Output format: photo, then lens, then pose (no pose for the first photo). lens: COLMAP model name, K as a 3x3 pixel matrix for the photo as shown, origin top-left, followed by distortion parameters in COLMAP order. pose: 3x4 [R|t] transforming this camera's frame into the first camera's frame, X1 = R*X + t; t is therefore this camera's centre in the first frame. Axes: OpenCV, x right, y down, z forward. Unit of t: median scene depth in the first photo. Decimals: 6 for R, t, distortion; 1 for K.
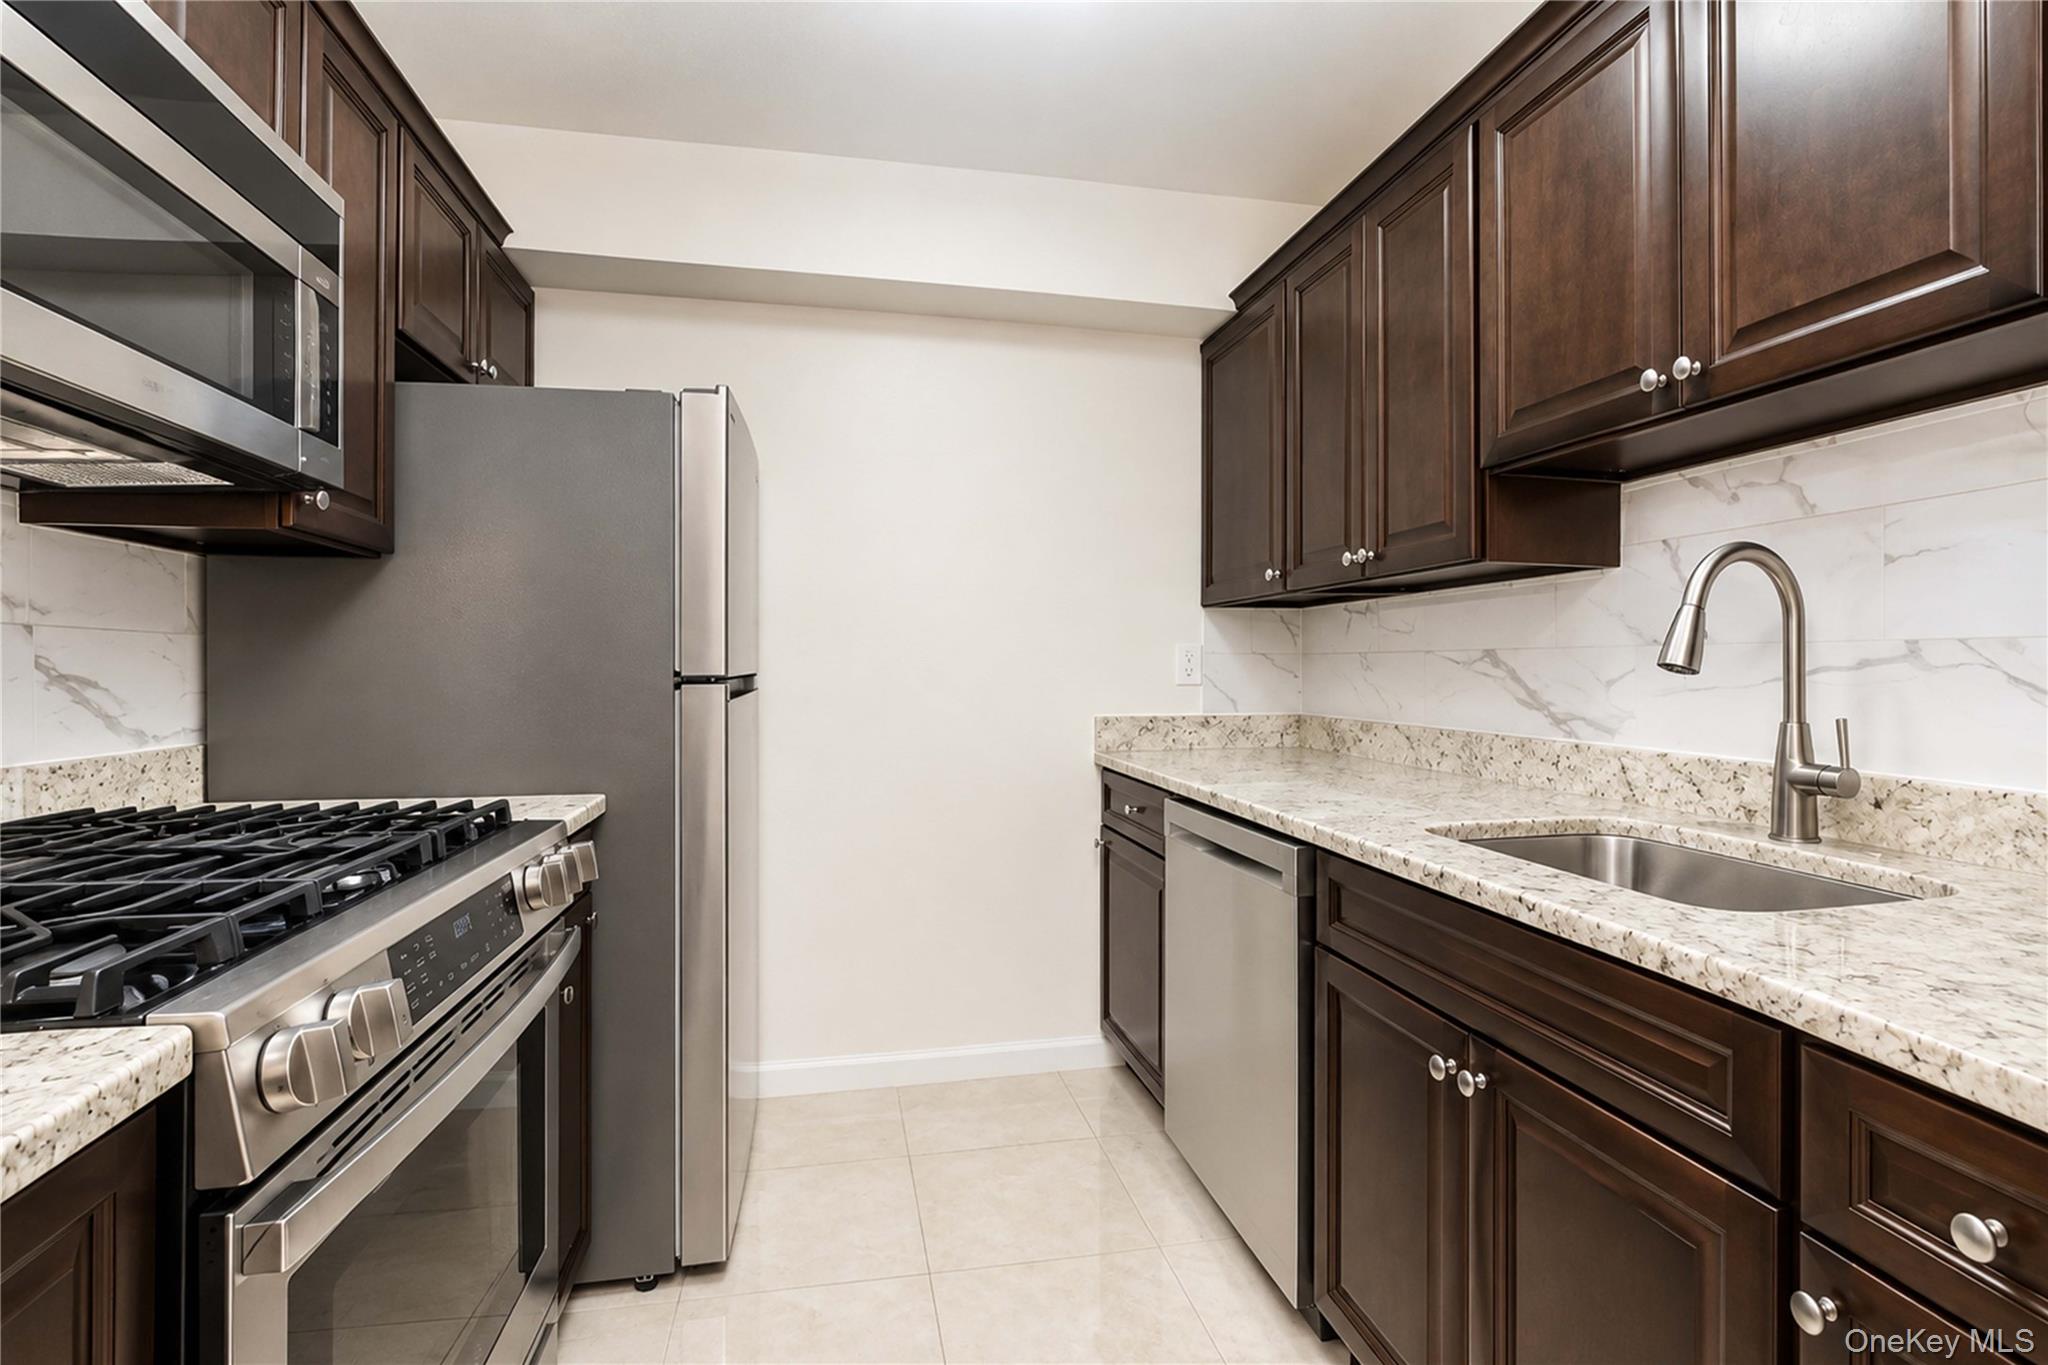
lens RADIAL K [[885.4, 0, 1014.0], [0, 885.4, 672.2], [0, 0, 1]] dist [0.004534, 0.000351]
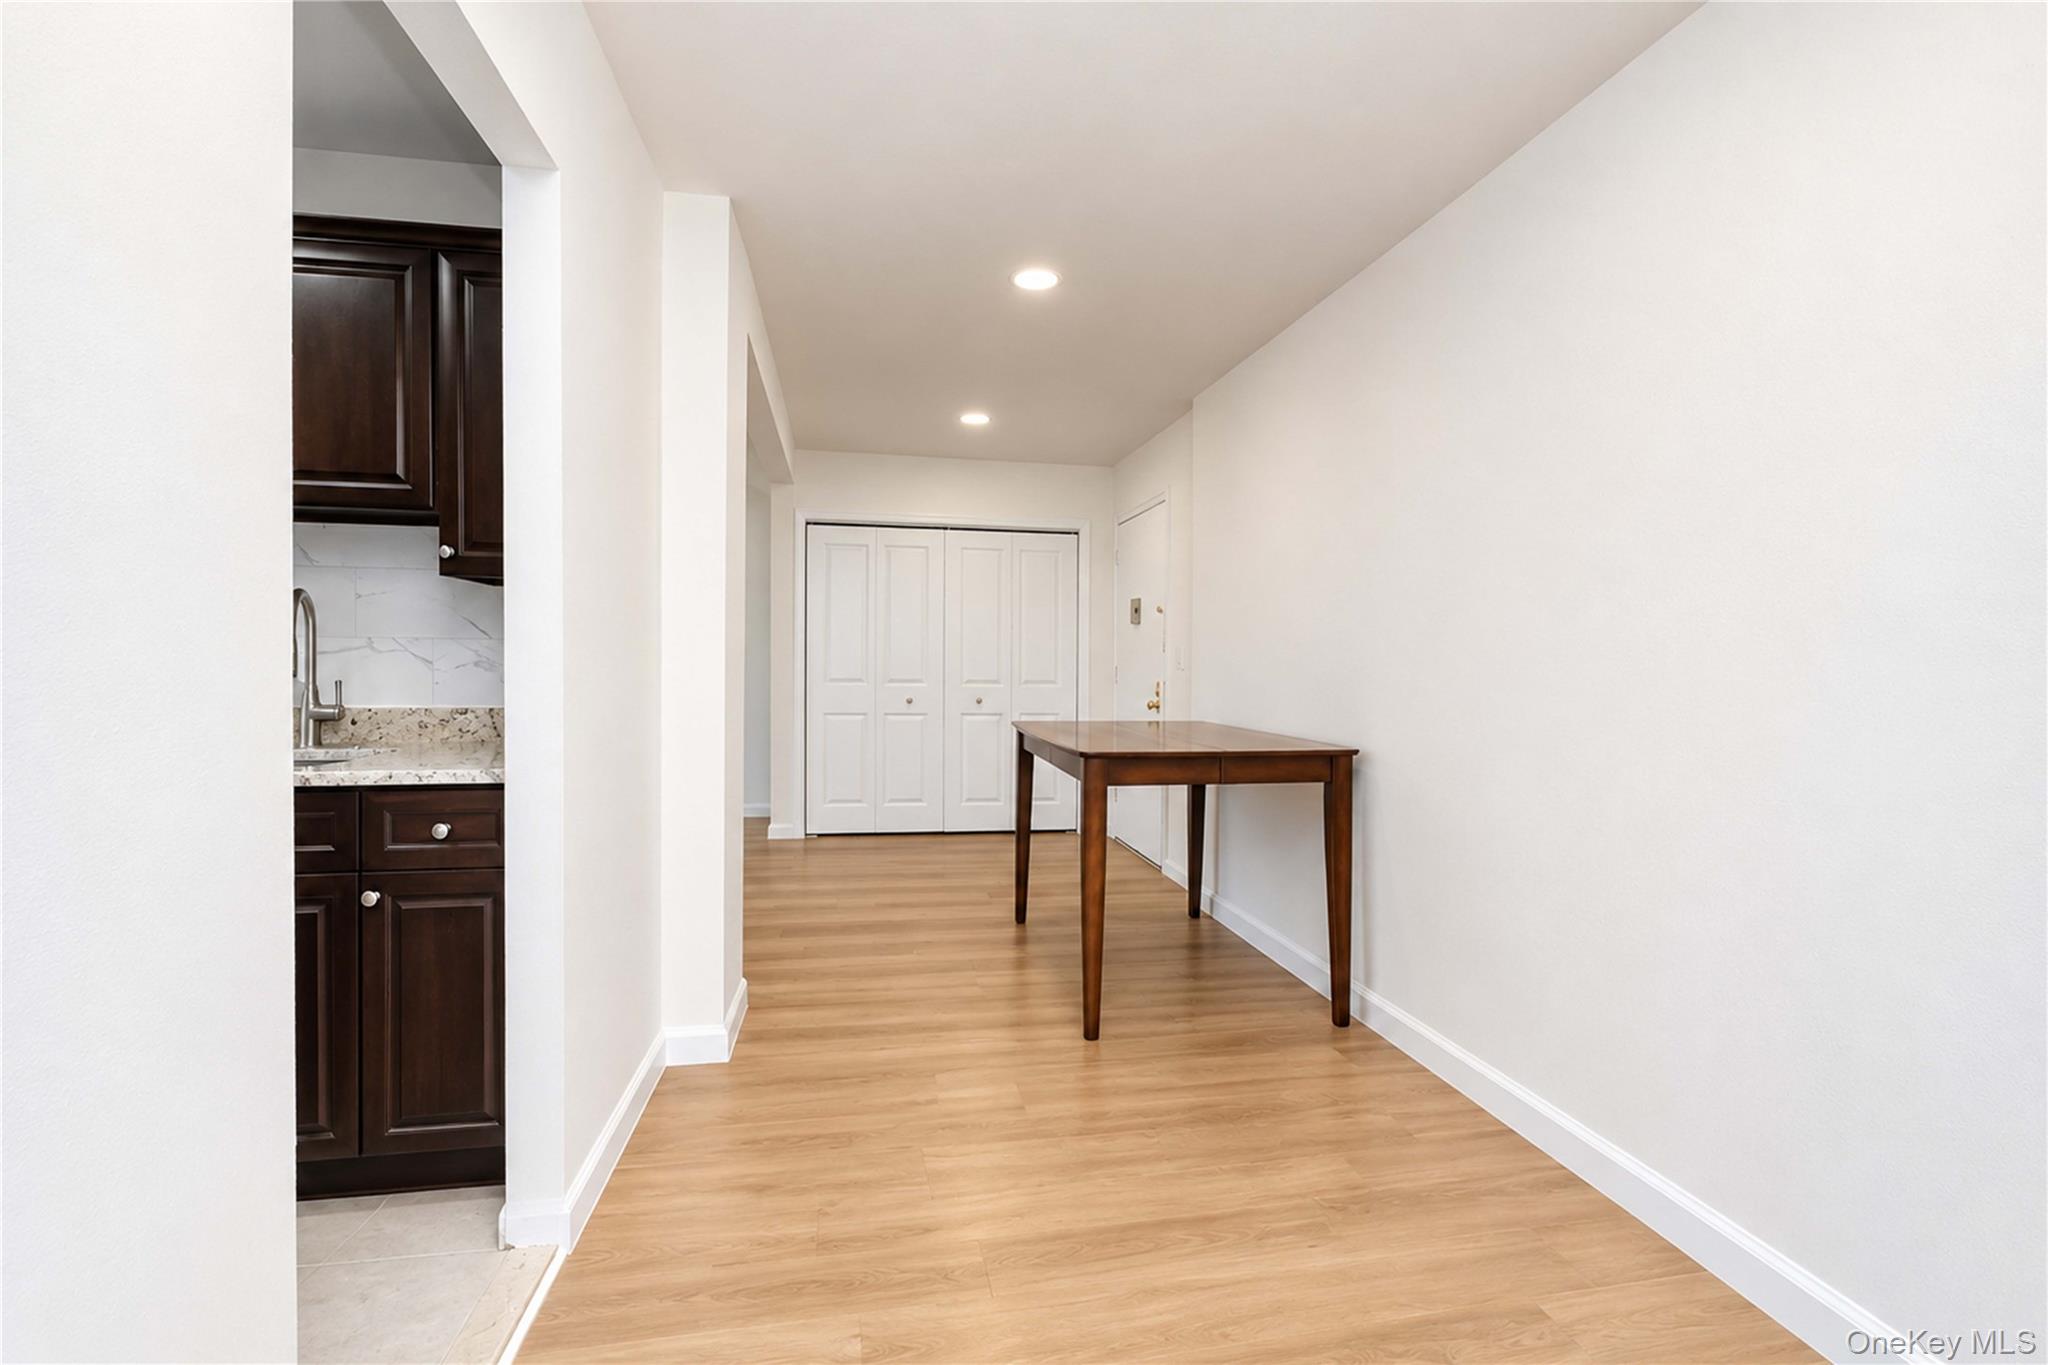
lens RADIAL K [[885.4, 0, 1022.5], [0, 885.4, 679.9], [0, 0, 1]] dist [0.004534, 0.000351]
pose [[0.037140, -0.015782, 0.999185, -0.924992], [-0.013011, 0.999783, 0.016276, 0.003448], [-0.999225, -0.013605, 0.036927, -0.548512]]
